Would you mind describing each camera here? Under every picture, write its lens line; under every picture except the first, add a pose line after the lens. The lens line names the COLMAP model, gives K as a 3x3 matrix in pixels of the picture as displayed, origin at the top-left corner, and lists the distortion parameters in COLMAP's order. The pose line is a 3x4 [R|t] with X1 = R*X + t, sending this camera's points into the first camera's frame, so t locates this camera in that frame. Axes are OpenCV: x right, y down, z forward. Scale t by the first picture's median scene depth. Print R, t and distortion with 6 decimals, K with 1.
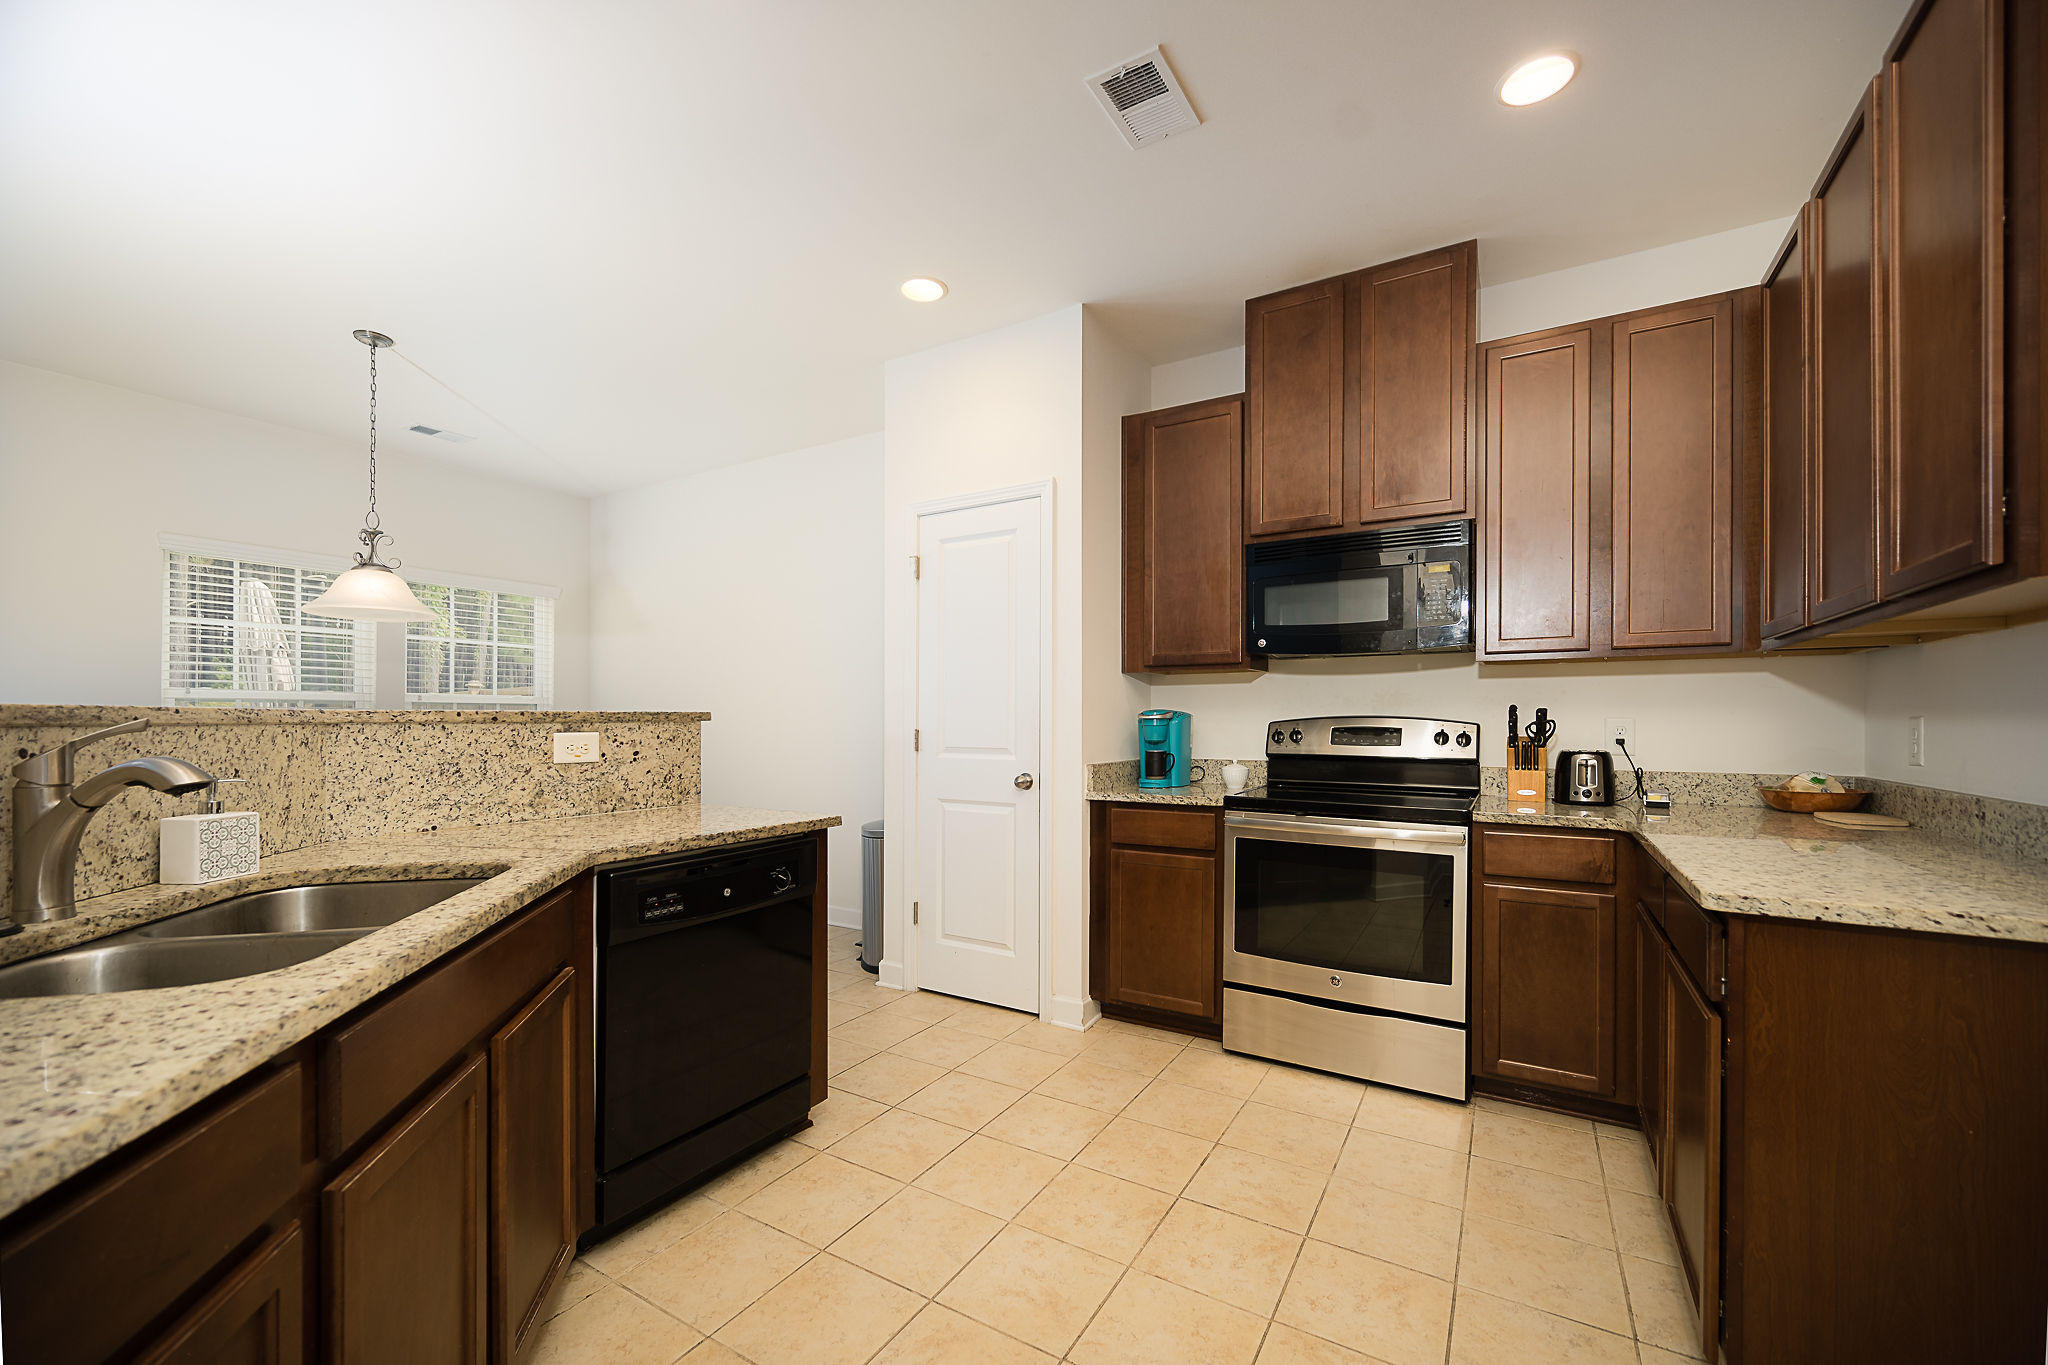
lens RADIAL K [[830.9, 0, 1025.8], [0, 830.9, 715.0], [0, 0, 1]] dist [-0.000891, -0.000227]
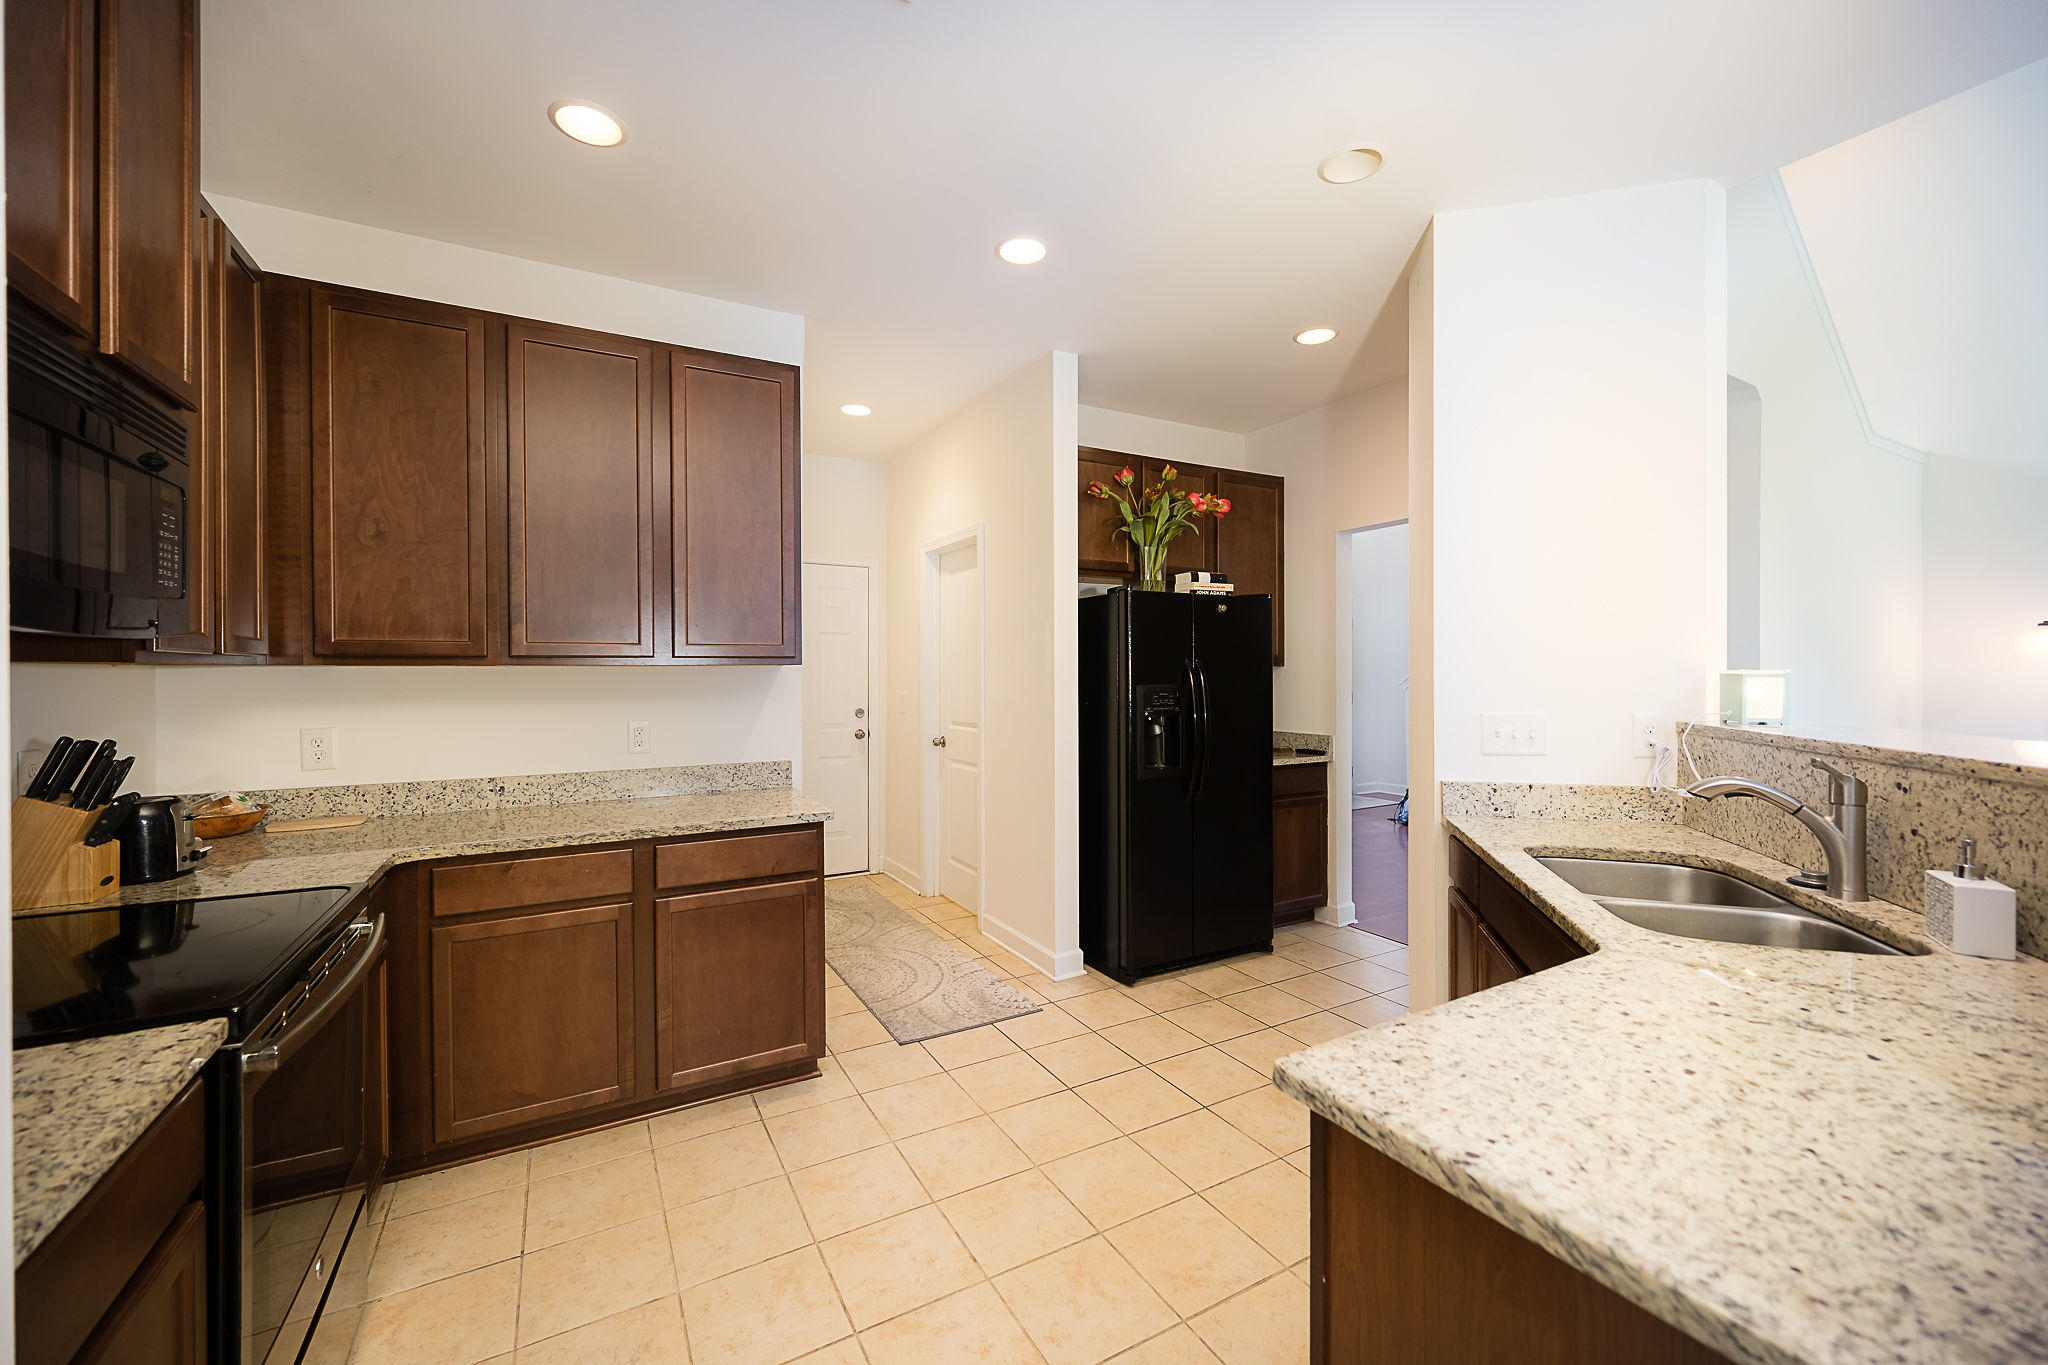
lens RADIAL K [[809.8, 0, 1026.0], [0, 809.8, 689.6], [0, 0, 1]] dist [-0.000602, -0.000337]
pose [[-0.868781, -0.008213, 0.495128, -0.302289], [0.000663, 0.999842, 0.017748, -0.063914], [-0.495196, 0.015748, -0.868639, 1.358368]]
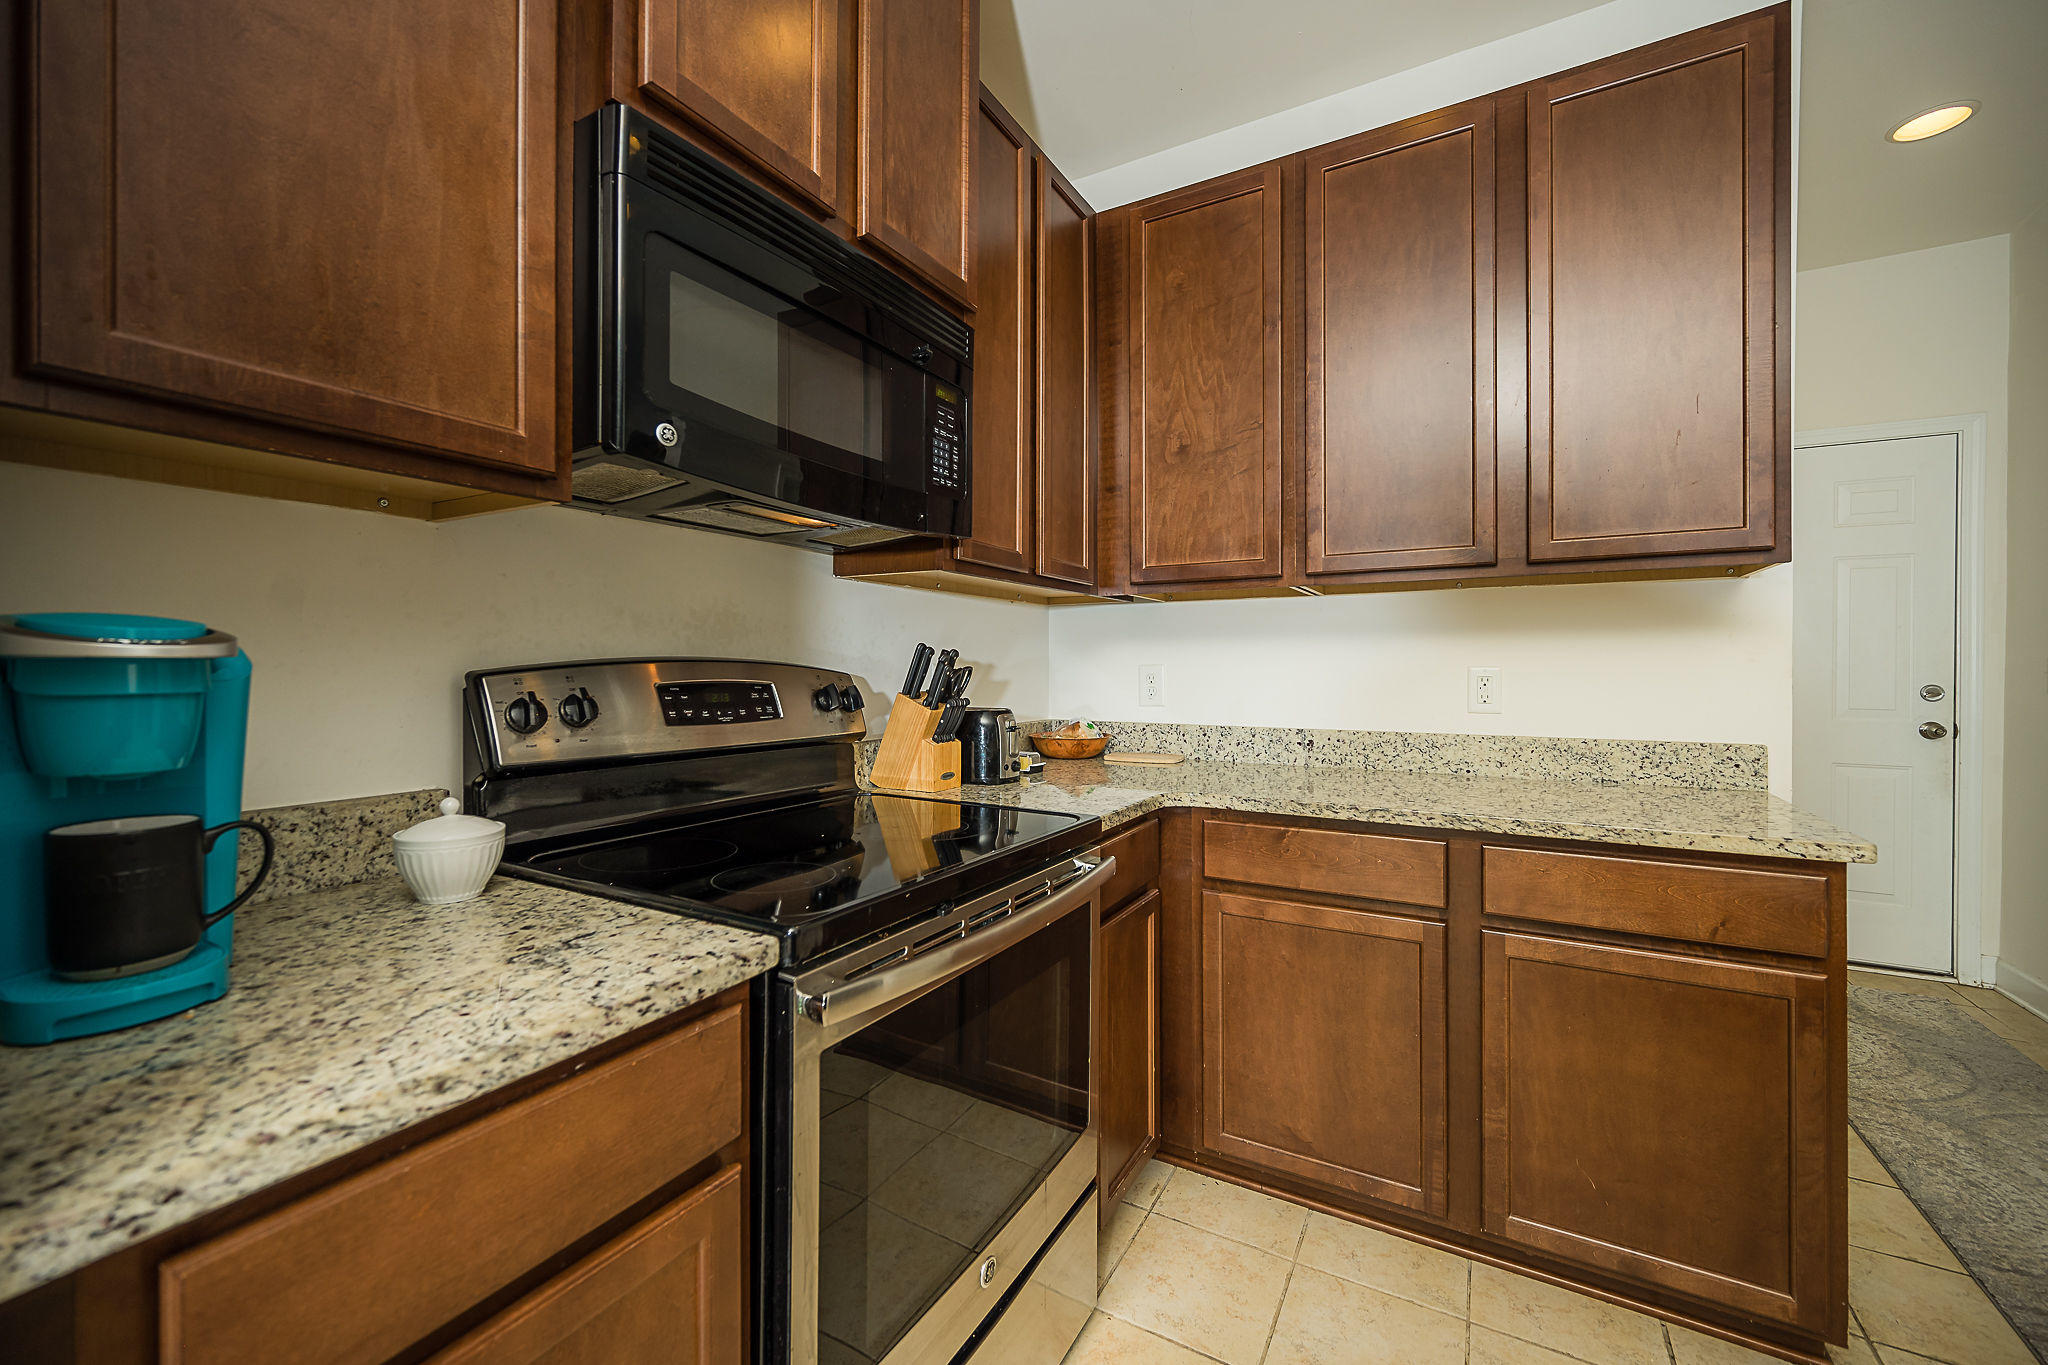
lens RADIAL K [[810.8, 0, 1015.0], [0, 810.8, 665.4], [0, 0, 1]] dist [-0.000029, -0.000204]
pose [[-0.011902, 0.003010, 0.999925, -0.050097], [-0.004580, 0.999985, -0.003065, 0.007781], [-0.999919, -0.004616, -0.011888, 1.098420]]
